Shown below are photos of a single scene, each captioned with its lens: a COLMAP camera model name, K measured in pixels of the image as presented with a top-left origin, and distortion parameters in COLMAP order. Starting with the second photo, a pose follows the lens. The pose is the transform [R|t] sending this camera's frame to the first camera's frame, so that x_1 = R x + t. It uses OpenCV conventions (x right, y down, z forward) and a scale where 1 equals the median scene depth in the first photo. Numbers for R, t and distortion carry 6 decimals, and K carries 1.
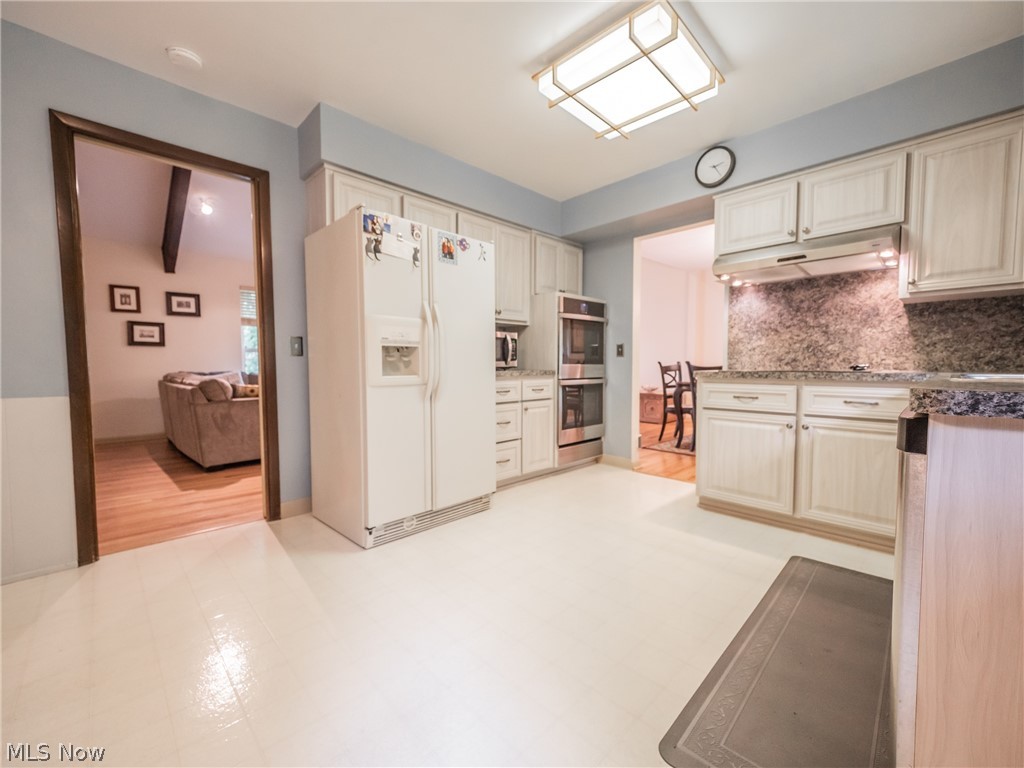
lens RADIAL K [[424.0, 0, 525.3], [0, 424.0, 396.5], [0, 0, 1]] dist [0.019819, -0.009408]
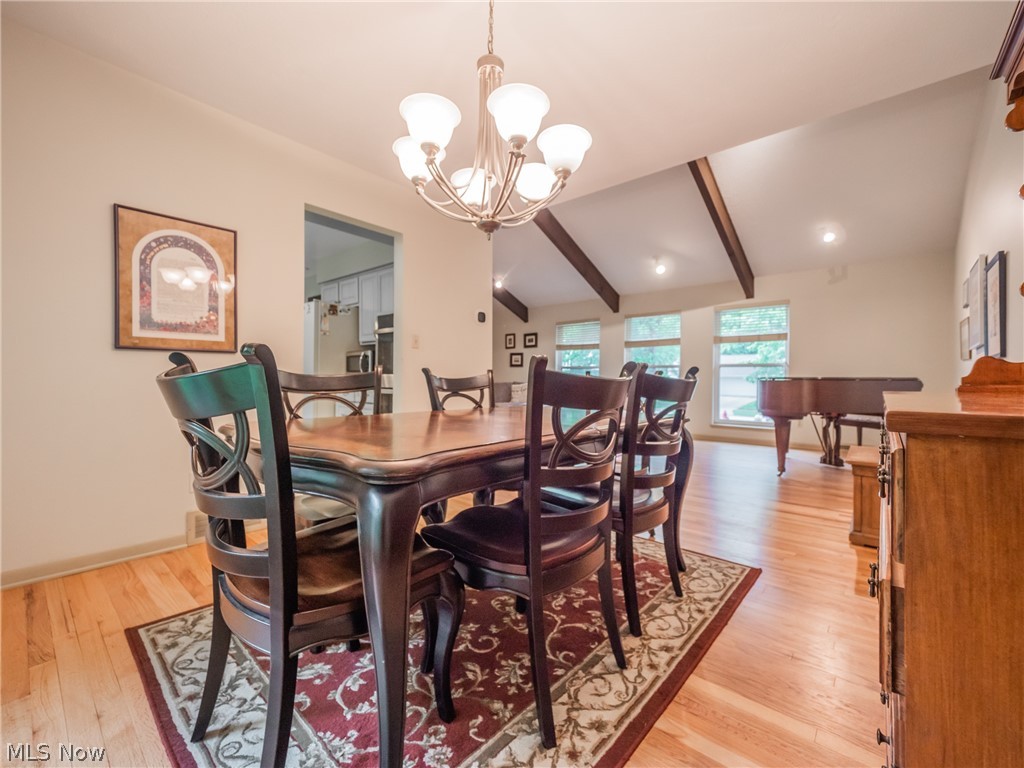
lens RADIAL K [[424.0, 0, 520.1], [0, 424.0, 383.5], [0, 0, 1]] dist [0.019819, -0.009408]
pose [[0.087180, 0.015527, -0.996072, 1.510088], [-0.077574, 0.996948, 0.008751, -0.126865], [0.993168, 0.076507, 0.088119, 1.621248]]
